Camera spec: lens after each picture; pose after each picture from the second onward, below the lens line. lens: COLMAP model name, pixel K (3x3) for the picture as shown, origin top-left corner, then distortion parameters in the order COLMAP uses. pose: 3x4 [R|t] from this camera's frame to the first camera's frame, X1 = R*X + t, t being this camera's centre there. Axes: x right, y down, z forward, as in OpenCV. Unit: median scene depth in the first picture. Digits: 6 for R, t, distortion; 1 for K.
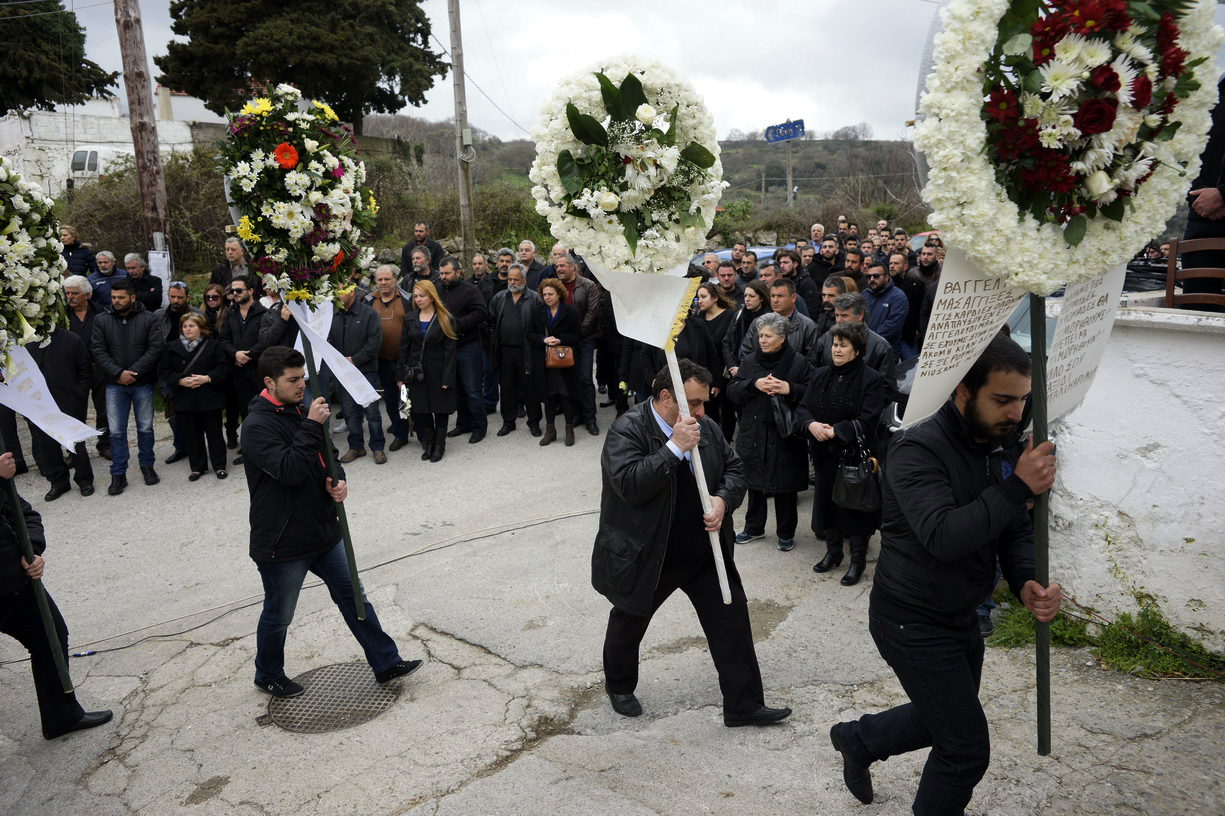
lens RADIAL K [[766.9, 0, 612.5], [0, 766.9, 408.0], [0, 0, 1]] dist [-0.109911, 0.074580]
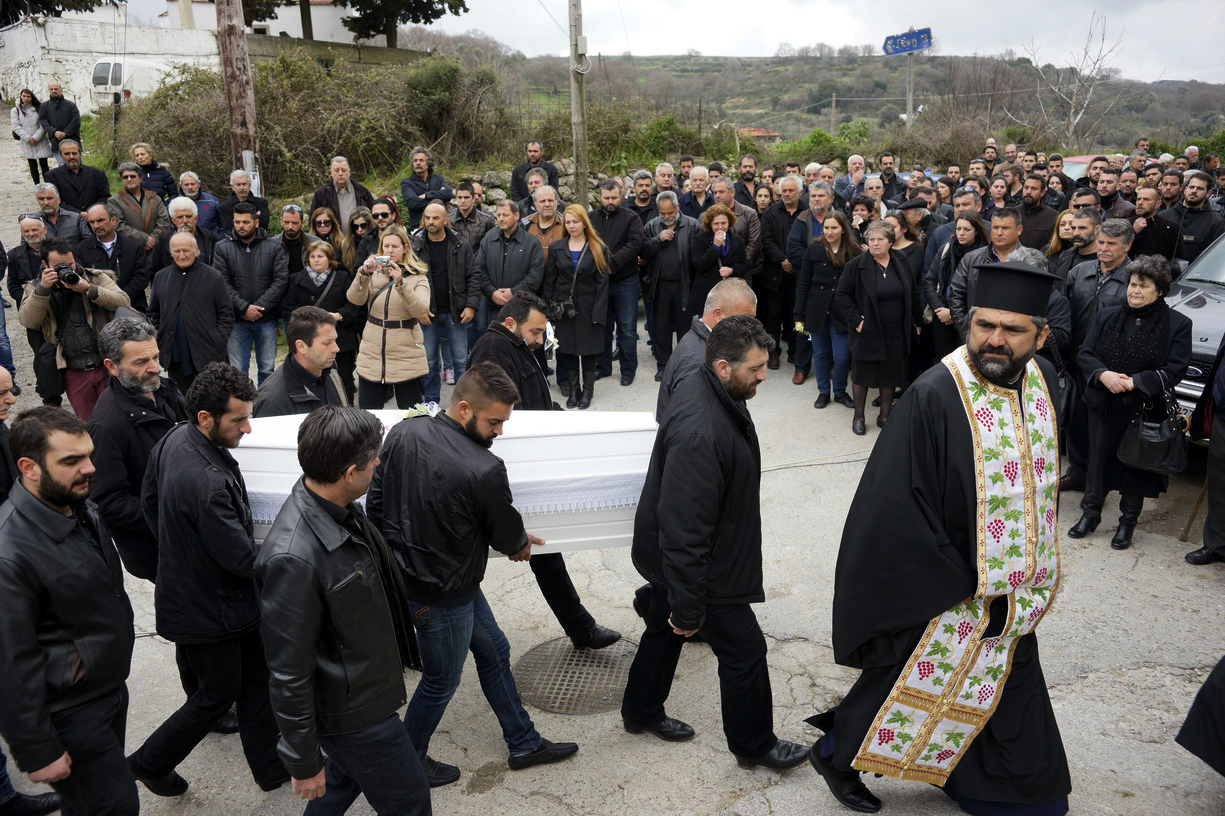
lens RADIAL K [[822.2, 0, 612.5], [0, 822.2, 408.0], [0, 0, 1]] dist [-0.105469, 0.086527]
pose [[0.999388, 0.012650, -0.032621, -0.136743], [-0.010310, 0.997427, 0.070950, 0.000357], [0.033435, -0.070570, 0.996946, 0.023889]]
